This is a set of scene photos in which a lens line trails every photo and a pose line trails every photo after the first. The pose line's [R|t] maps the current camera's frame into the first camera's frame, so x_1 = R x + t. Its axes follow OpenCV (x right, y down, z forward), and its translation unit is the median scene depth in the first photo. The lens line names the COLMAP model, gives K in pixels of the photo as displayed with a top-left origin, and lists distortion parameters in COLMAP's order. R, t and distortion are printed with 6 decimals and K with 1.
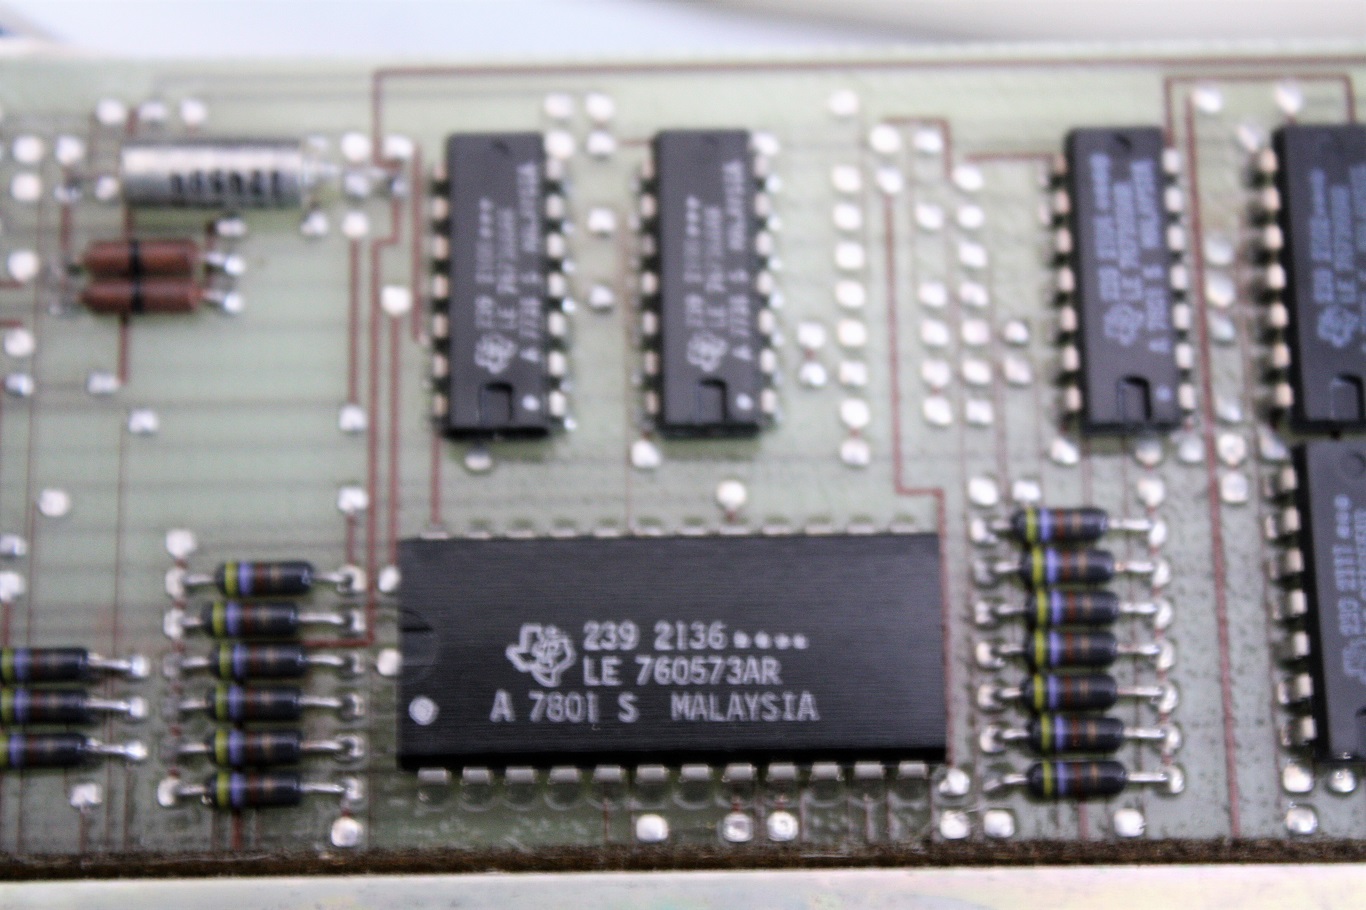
lens RADIAL K [[2977.0, 0, 683.0], [0, 2977.0, 455.0], [0, 0, 1]] dist [0.045273, 0.195903]
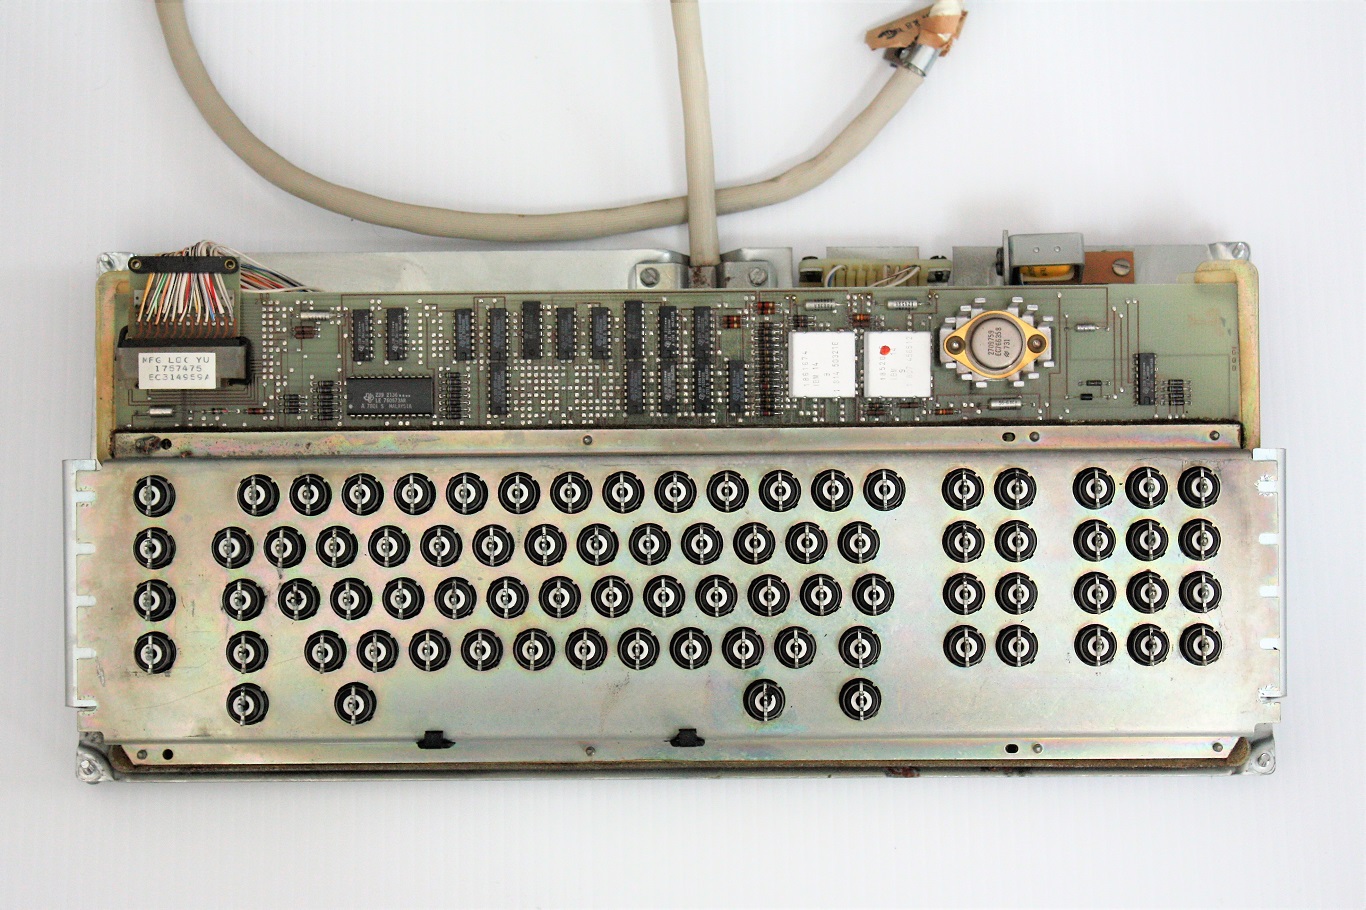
lens RADIAL K [[3010.3, 0, 683.0], [0, 3010.3, 455.0], [0, 0, 1]] dist [-0.024971, -0.019052]
pose [[0.999525, 0.007565, -0.029878, 0.783180], [0.001311, 0.958097, 0.286442, -1.589441], [0.030793, -0.286345, 0.957632, -4.966604]]
